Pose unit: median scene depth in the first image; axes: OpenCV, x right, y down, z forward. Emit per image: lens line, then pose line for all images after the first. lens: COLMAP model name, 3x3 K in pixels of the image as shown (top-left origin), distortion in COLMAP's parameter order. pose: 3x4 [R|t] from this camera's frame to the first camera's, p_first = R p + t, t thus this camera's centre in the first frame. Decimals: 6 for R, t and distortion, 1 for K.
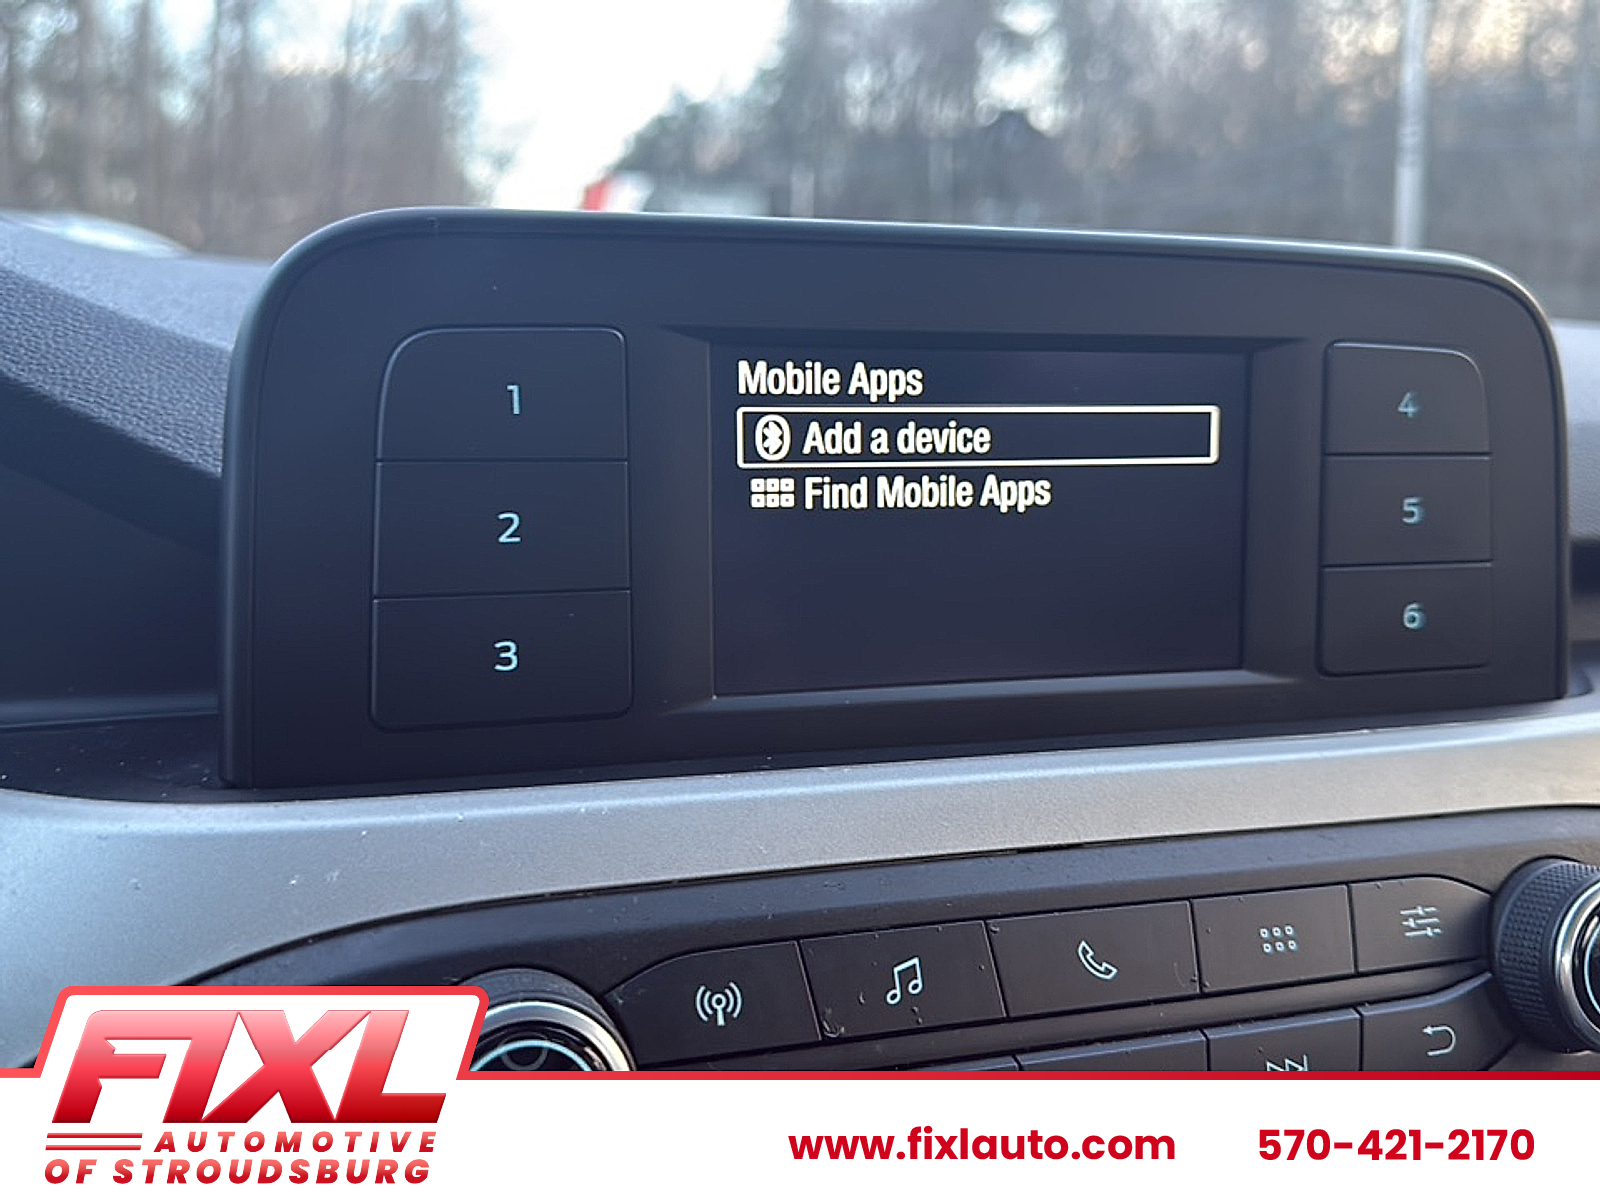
lens RADIAL K [[1373.3, 0, 800.0], [0, 1373.3, 600.0], [0, 0, 1]] dist [0.062903, -0.135719]
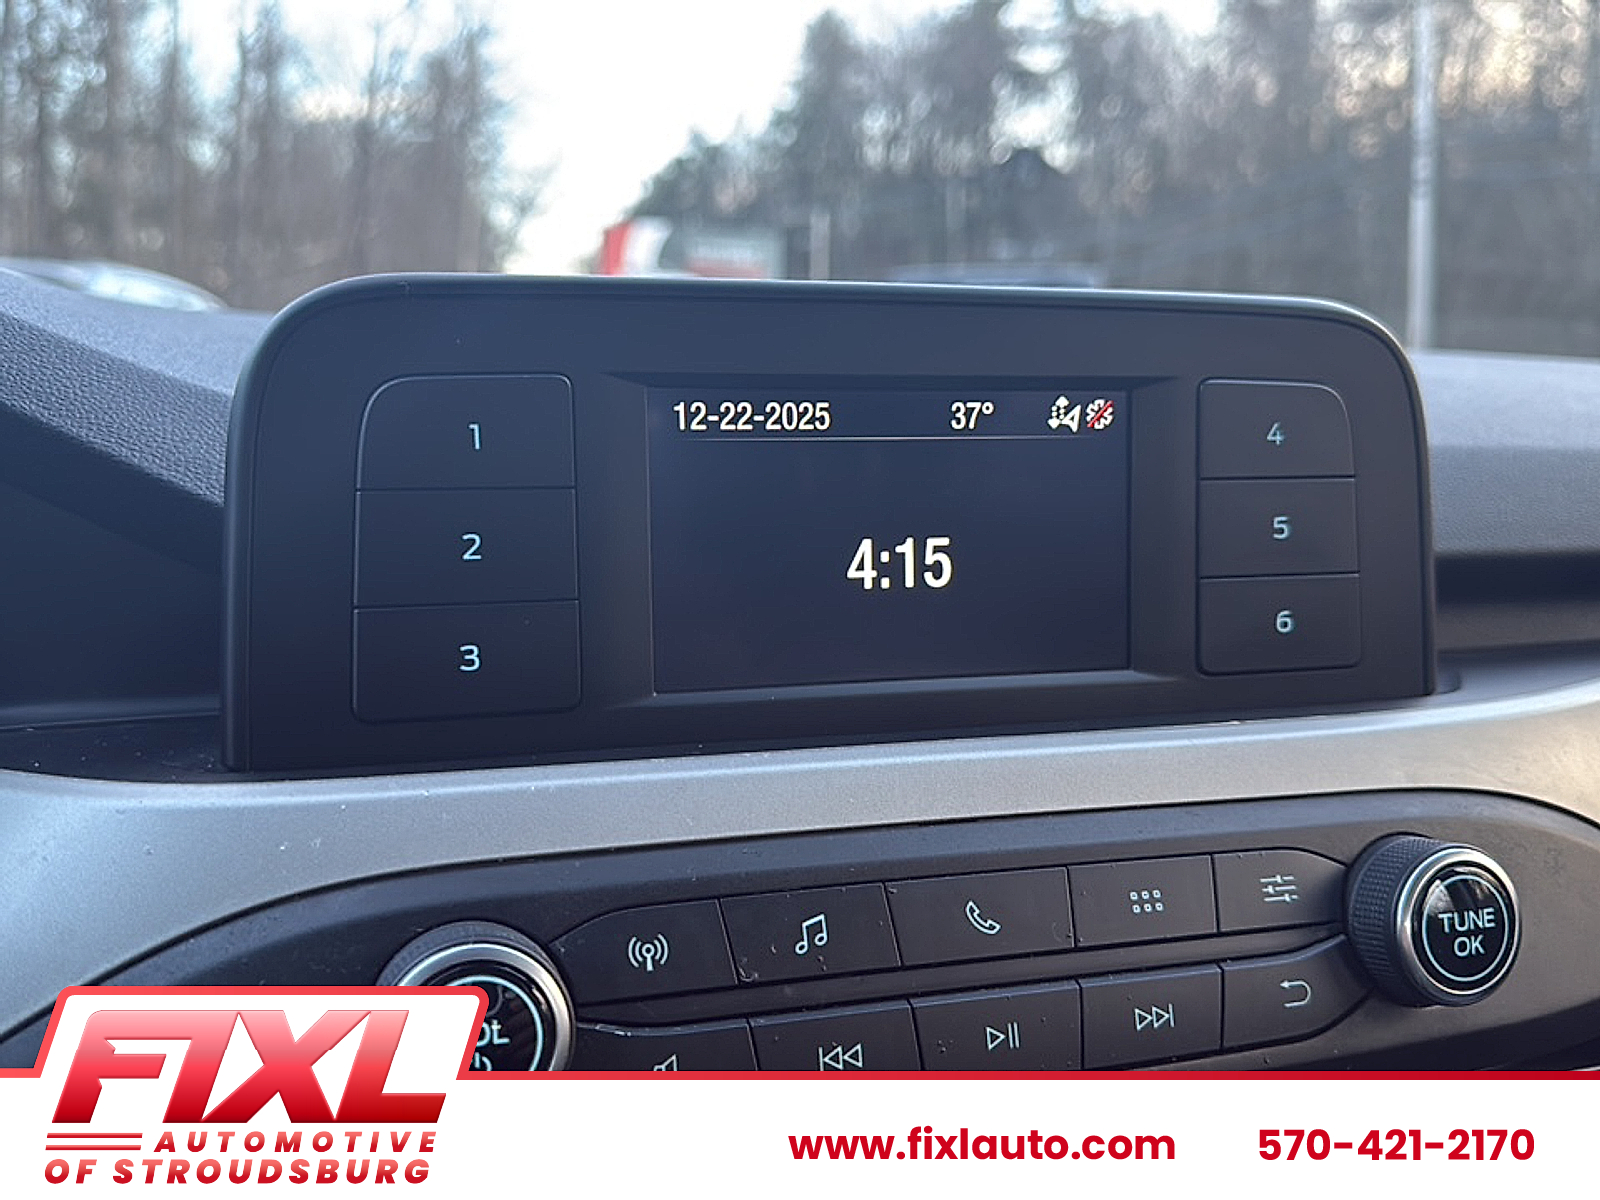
lens RADIAL K [[1411.7, 0, 829.1], [0, 1411.7, 614.2], [0, 0, 1]] dist [0.092401, -0.194926]
pose [[0.999875, -0.008424, -0.013402, 0.090187], [0.008157, 0.999770, -0.019813, 0.025816], [0.013566, 0.019701, 0.999714, -0.162215]]
